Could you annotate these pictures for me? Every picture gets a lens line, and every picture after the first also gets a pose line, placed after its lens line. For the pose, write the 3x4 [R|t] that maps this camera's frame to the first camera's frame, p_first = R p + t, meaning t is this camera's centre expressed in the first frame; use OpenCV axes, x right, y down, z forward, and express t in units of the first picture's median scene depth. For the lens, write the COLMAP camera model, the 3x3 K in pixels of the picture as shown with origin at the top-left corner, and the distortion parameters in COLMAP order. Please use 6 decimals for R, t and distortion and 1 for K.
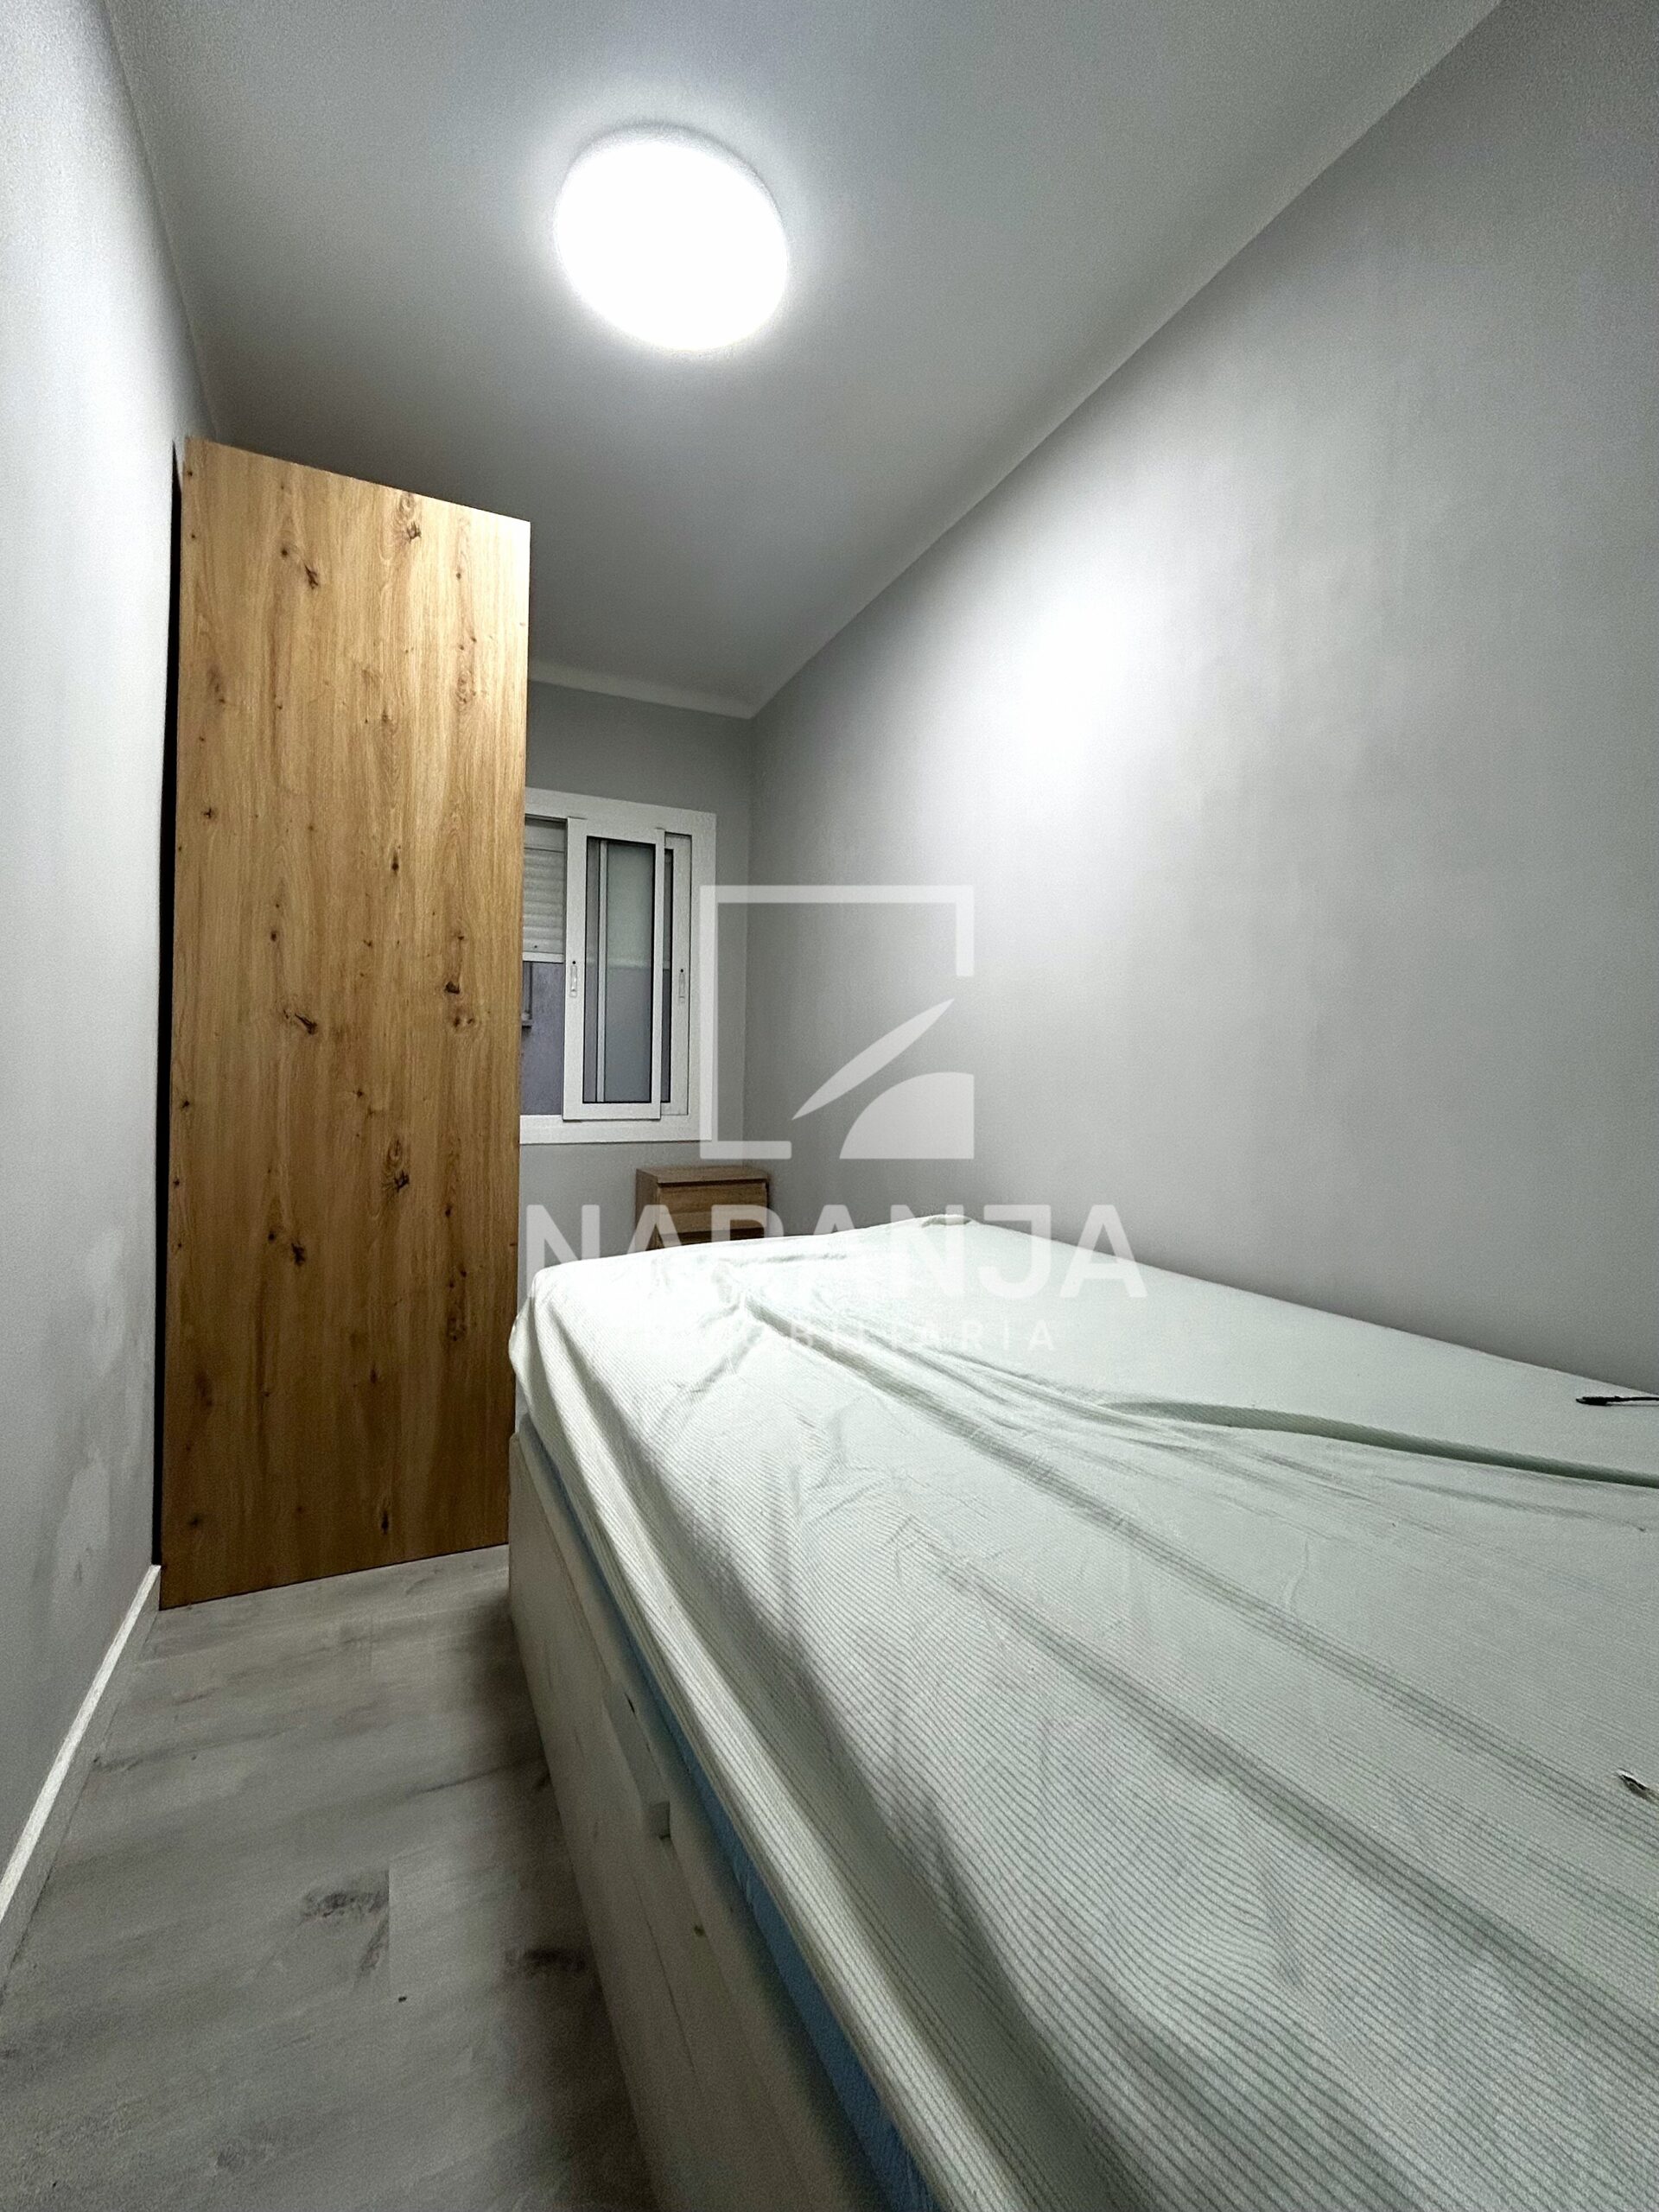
lens RADIAL K [[893.5, 0, 828.2], [0, 893.5, 1090.6], [0, 0, 1]] dist [-0.005030, 0.003240]
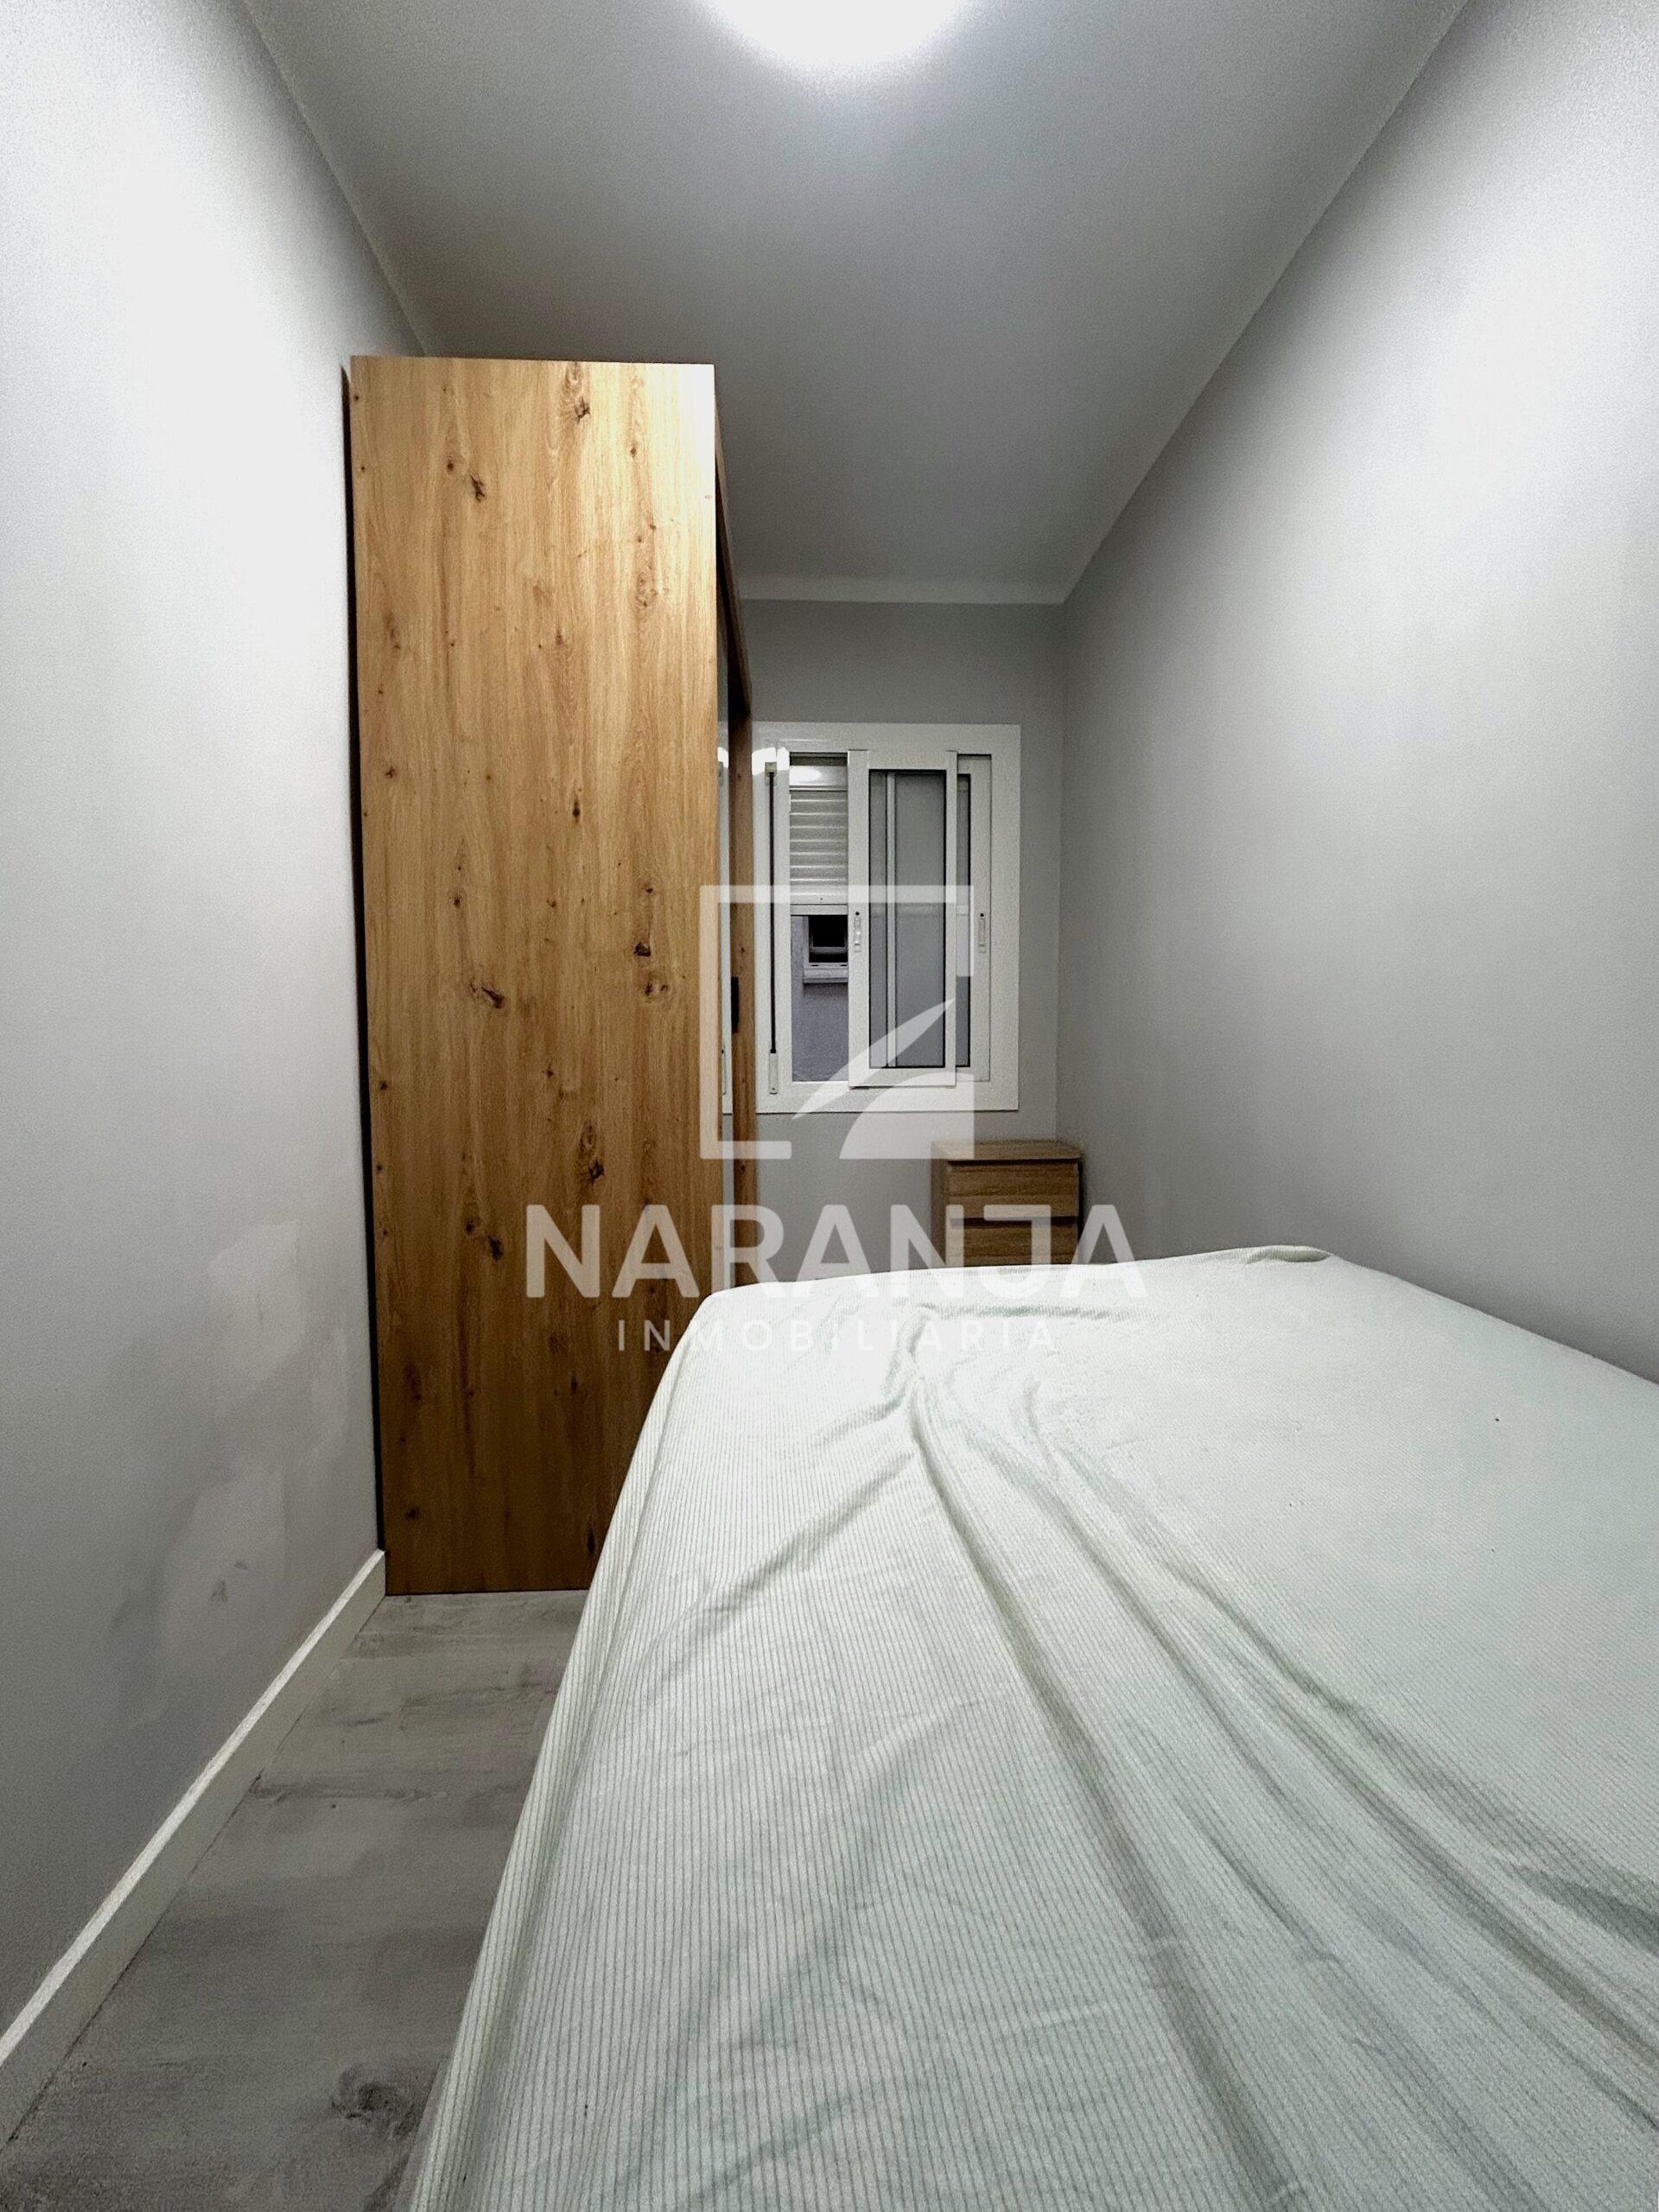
lens RADIAL K [[911.3, 0, 837.5], [0, 911.3, 1081.4], [0, 0, 1]] dist [-0.002942, -0.000161]
pose [[0.927034, 0.007945, -0.374893, 0.086673], [0.008412, 0.999083, 0.041976, -0.025022], [0.374883, -0.042067, 0.926117, 0.266635]]
